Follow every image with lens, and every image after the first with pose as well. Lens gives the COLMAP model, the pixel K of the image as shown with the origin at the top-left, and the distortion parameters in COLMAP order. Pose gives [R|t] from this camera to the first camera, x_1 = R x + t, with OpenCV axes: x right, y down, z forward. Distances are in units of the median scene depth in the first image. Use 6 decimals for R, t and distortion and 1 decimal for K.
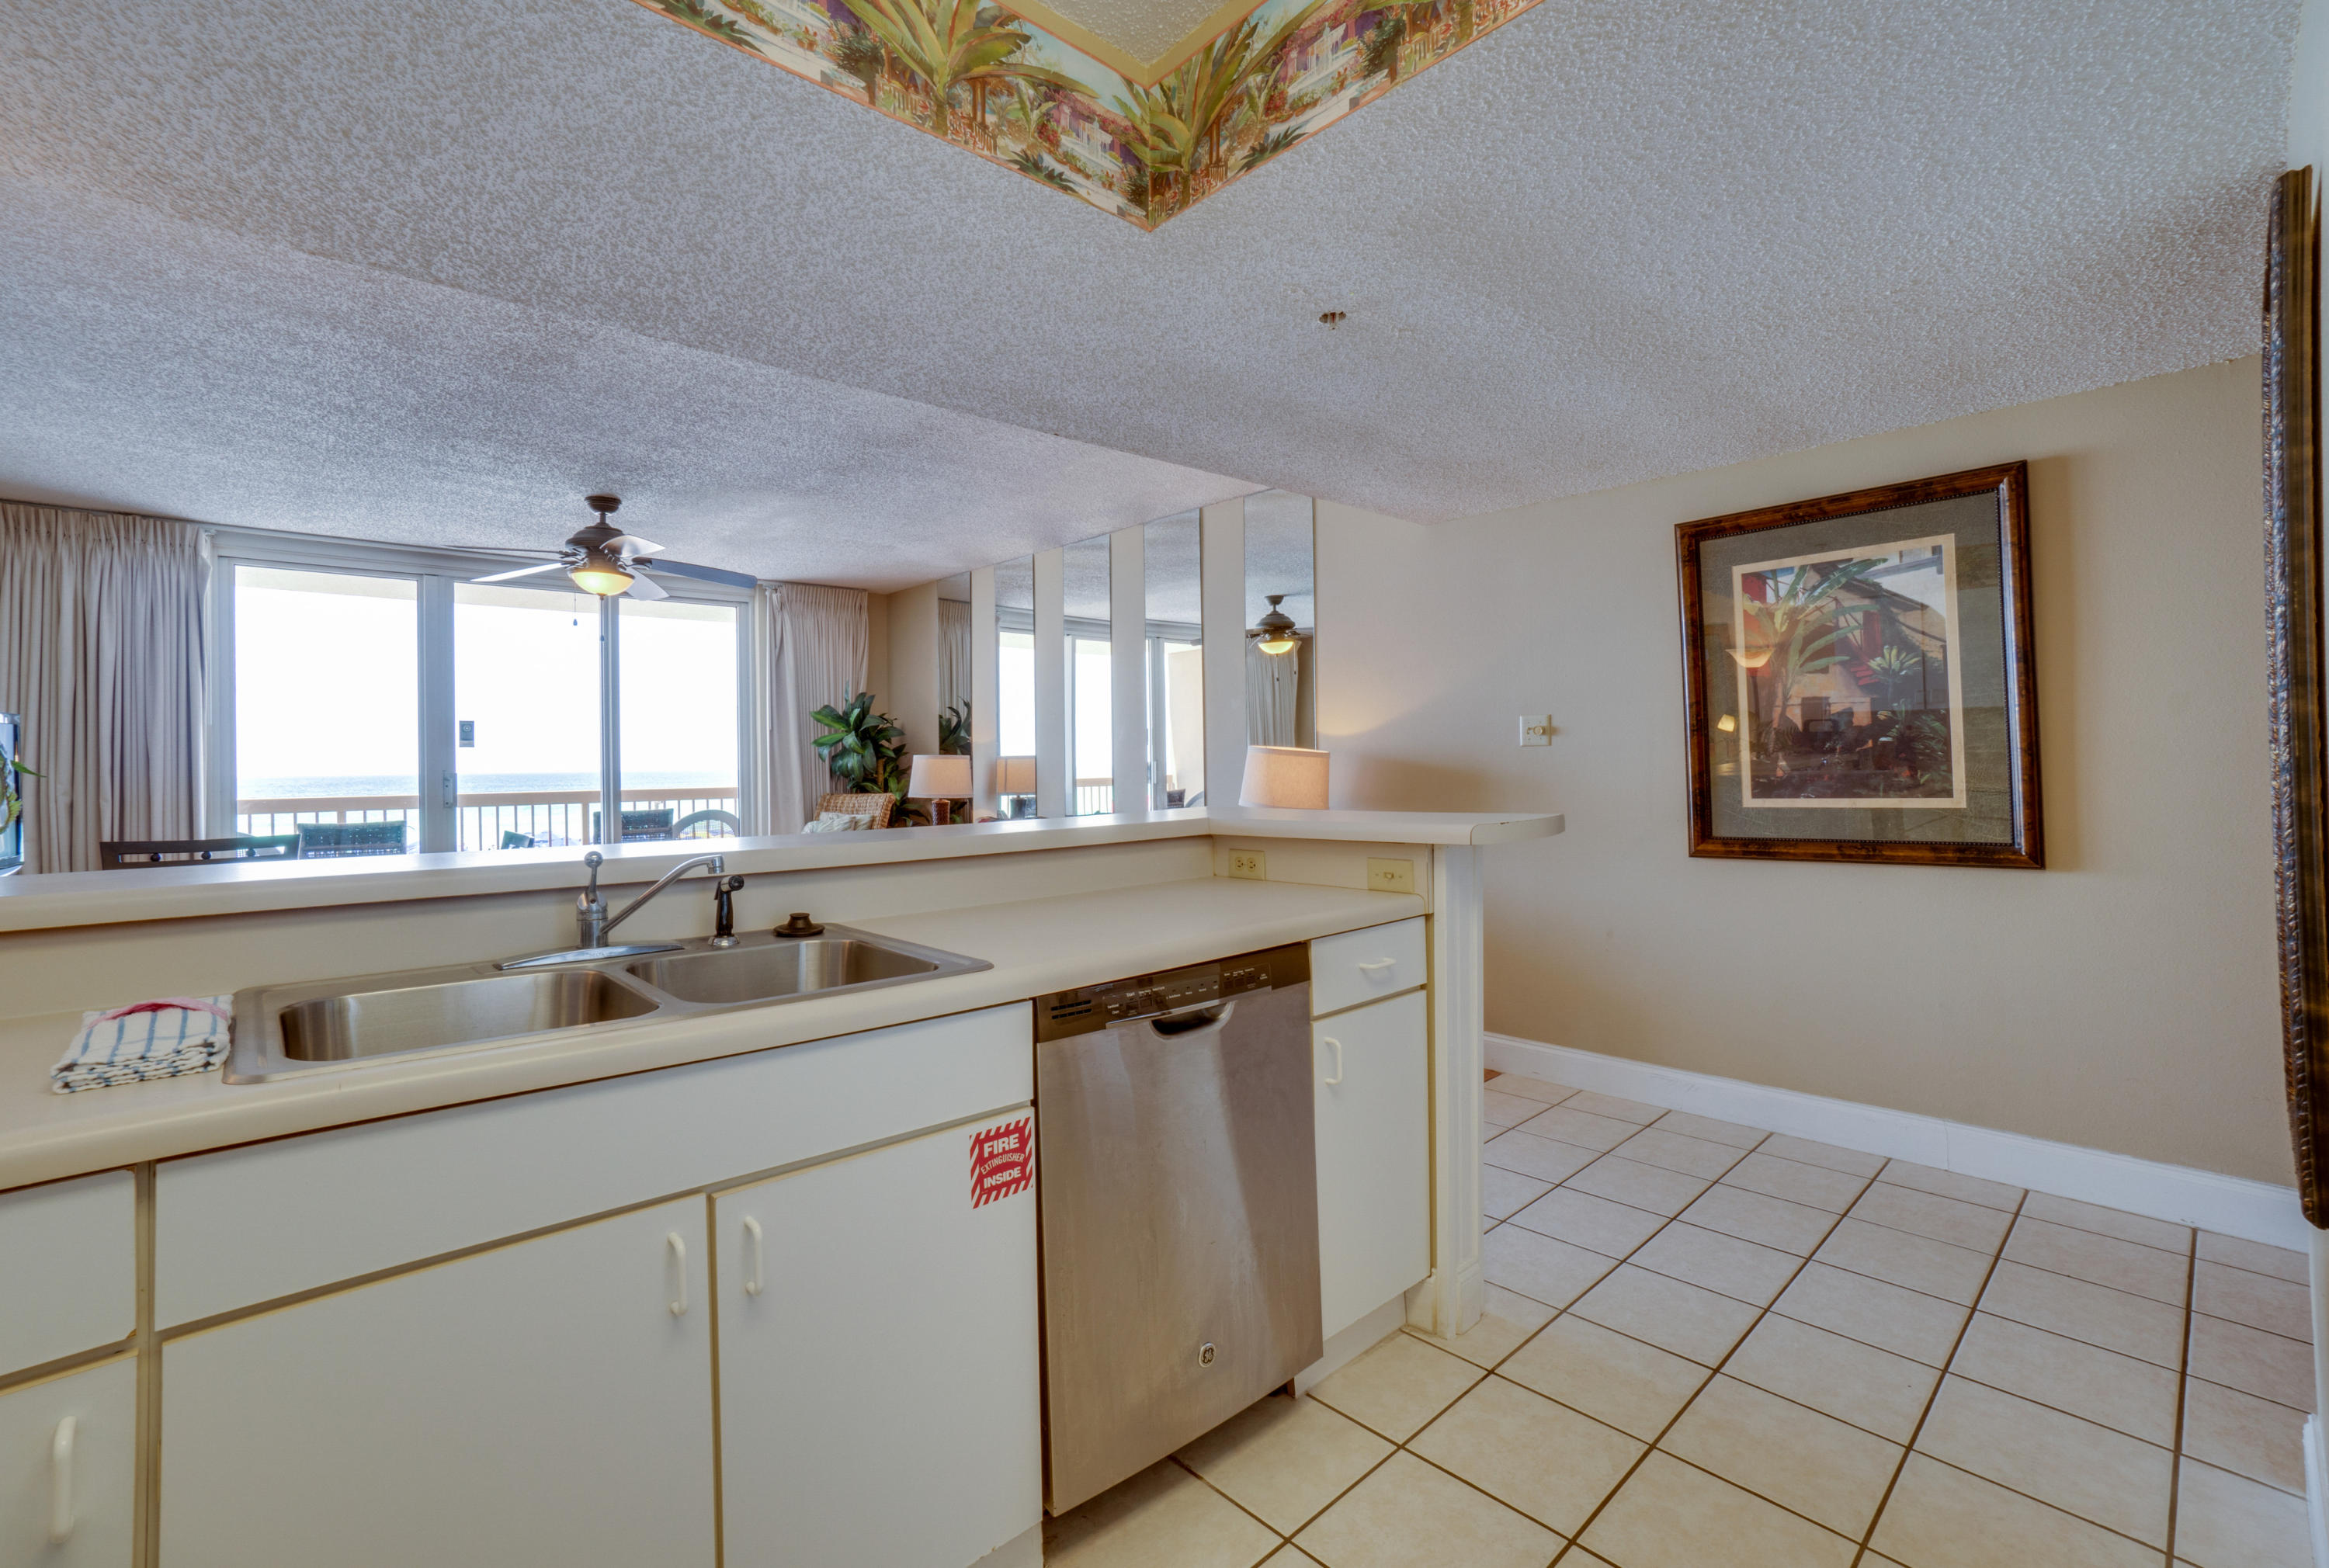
lens RADIAL K [[1020.4, 0, 1151.1], [0, 1020.4, 757.0], [0, 0, 1]] dist [-0.056127, 0.026255]
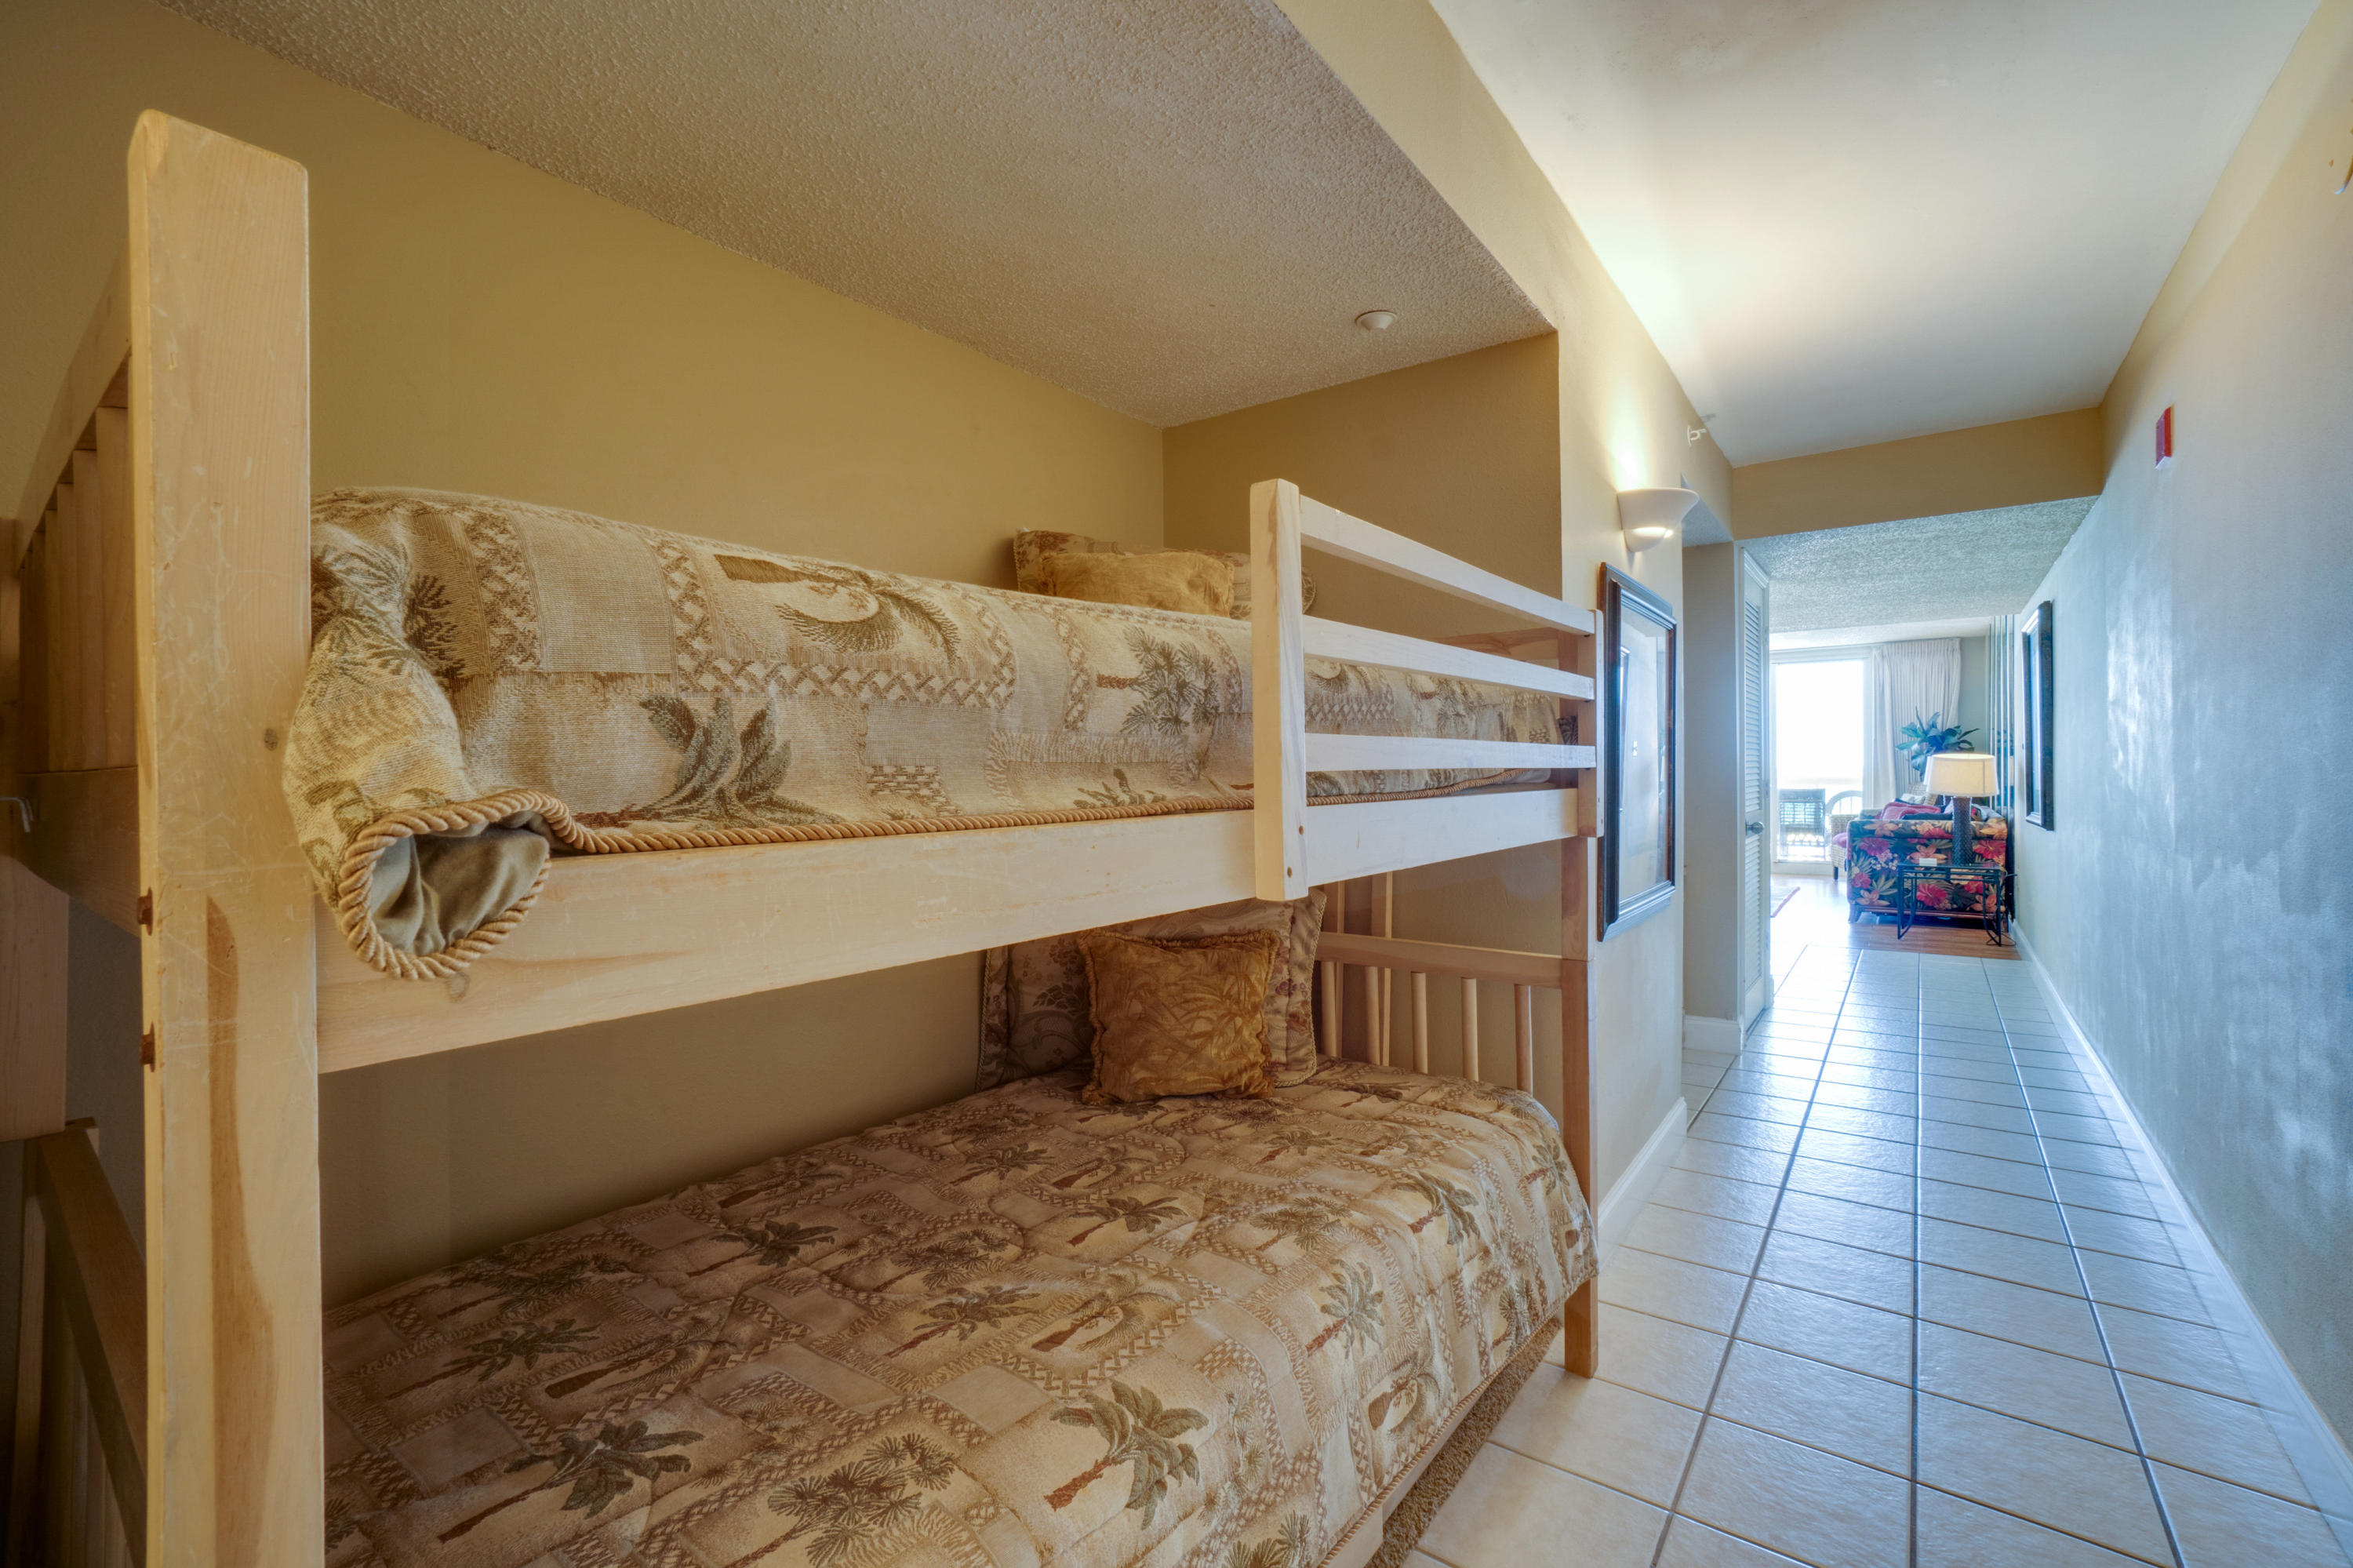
lens RADIAL K [[1025.8, 0, 1155.6], [0, 1025.8, 771.4], [0, 0, 1]] dist [-0.051237, 0.021856]
pose [[0.175400, 0.013864, -0.984400, 0.994728], [0.010046, 0.999824, 0.015871, -0.014267], [0.984446, -0.012673, 0.175230, -0.374143]]
